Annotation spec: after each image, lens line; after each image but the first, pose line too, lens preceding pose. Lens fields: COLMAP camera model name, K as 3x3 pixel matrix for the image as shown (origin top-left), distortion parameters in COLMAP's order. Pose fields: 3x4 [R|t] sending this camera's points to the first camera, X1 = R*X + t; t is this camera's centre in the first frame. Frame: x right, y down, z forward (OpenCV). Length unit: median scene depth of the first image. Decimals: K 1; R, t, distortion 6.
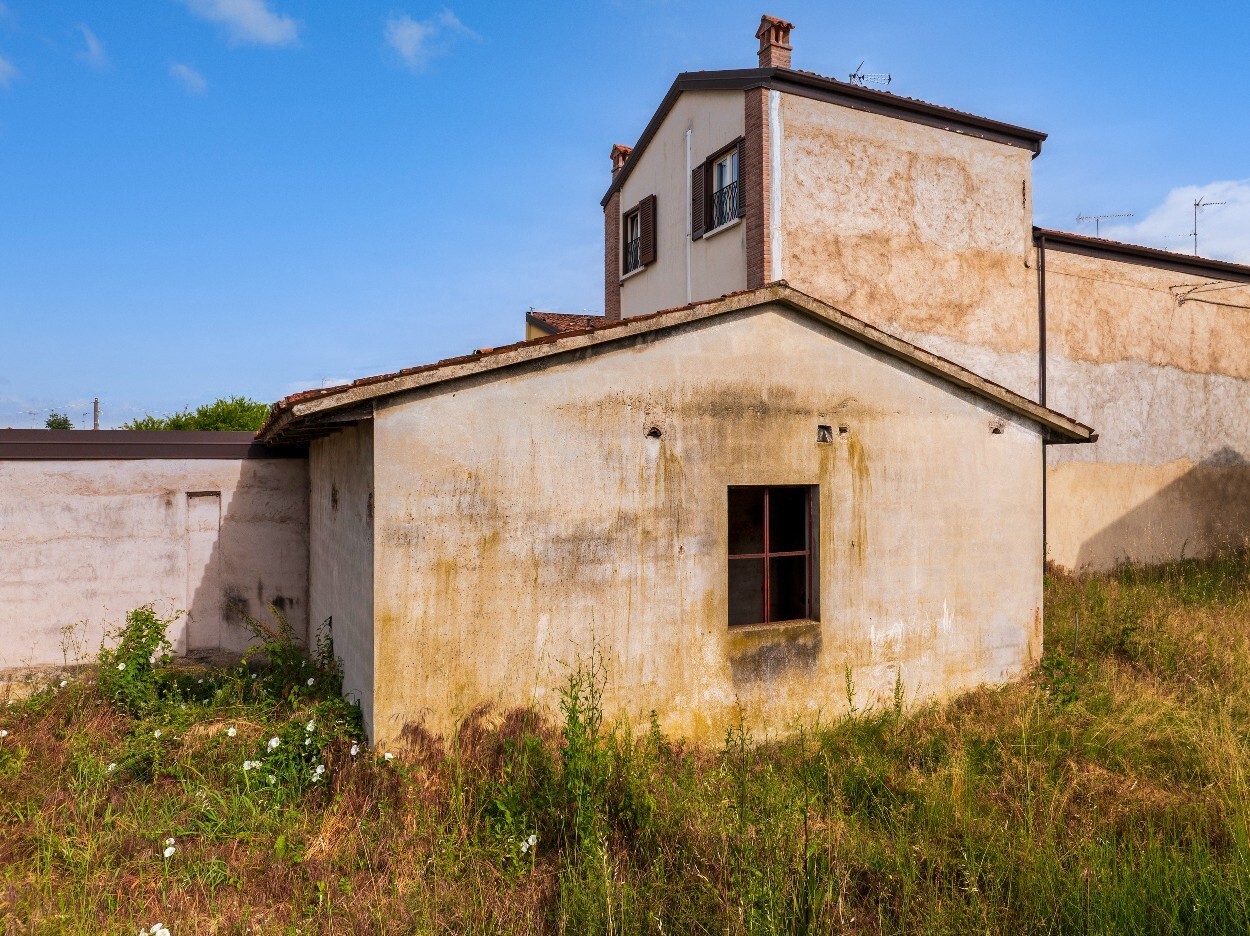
lens RADIAL K [[862.1, 0, 626.9], [0, 862.1, 470.9], [0, 0, 1]] dist [-0.032317, -0.010849]
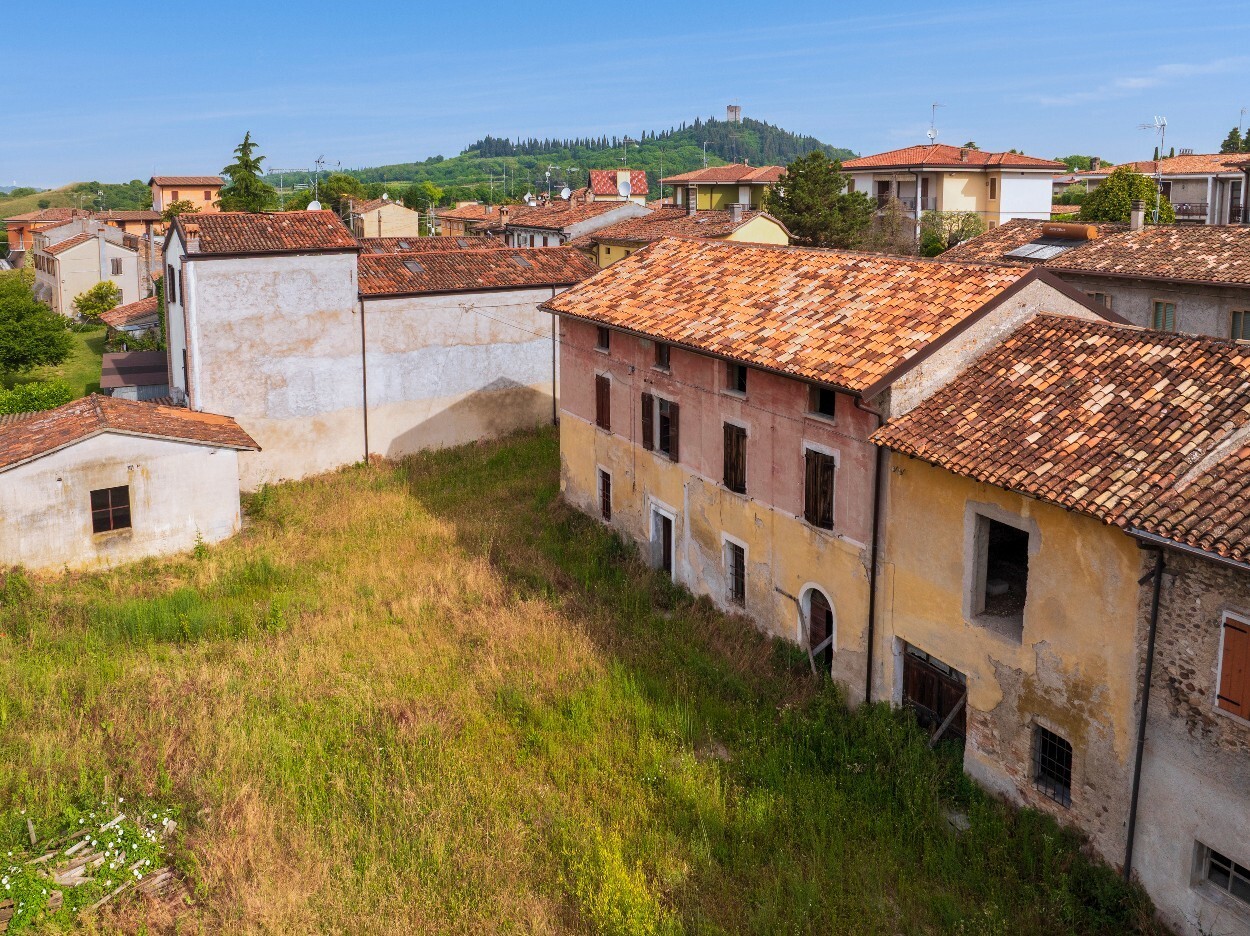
lens RADIAL K [[915.0, 0, 603.6], [0, 915.0, 287.3], [0, 0, 1]] dist [-0.025113, -0.013554]
pose [[0.987906, -0.019350, 0.153841, 1.361787], [0.004253, 0.995191, 0.097863, -0.959110], [-0.154994, -0.096026, 0.983237, -2.288046]]
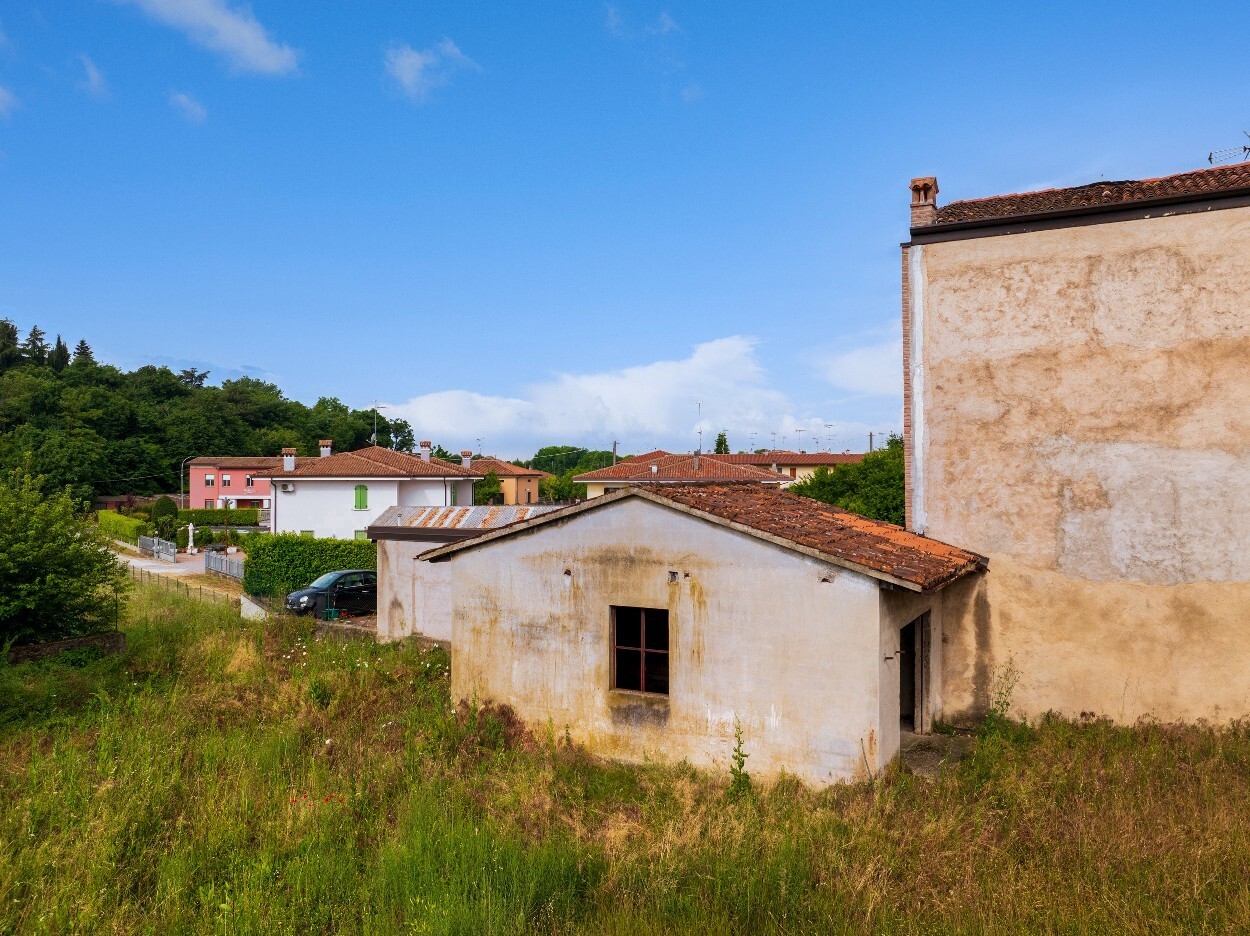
lens RADIAL K [[849.7, 0, 634.4], [0, 849.7, 477.1], [0, 0, 1]] dist [-0.043828, 0.003364]
pose [[0.602080, -0.001680, -0.798434, 1.355952], [0.001072, 0.999999, -0.001296, -0.212937], [0.798435, -0.000076, 0.602081, 0.028723]]
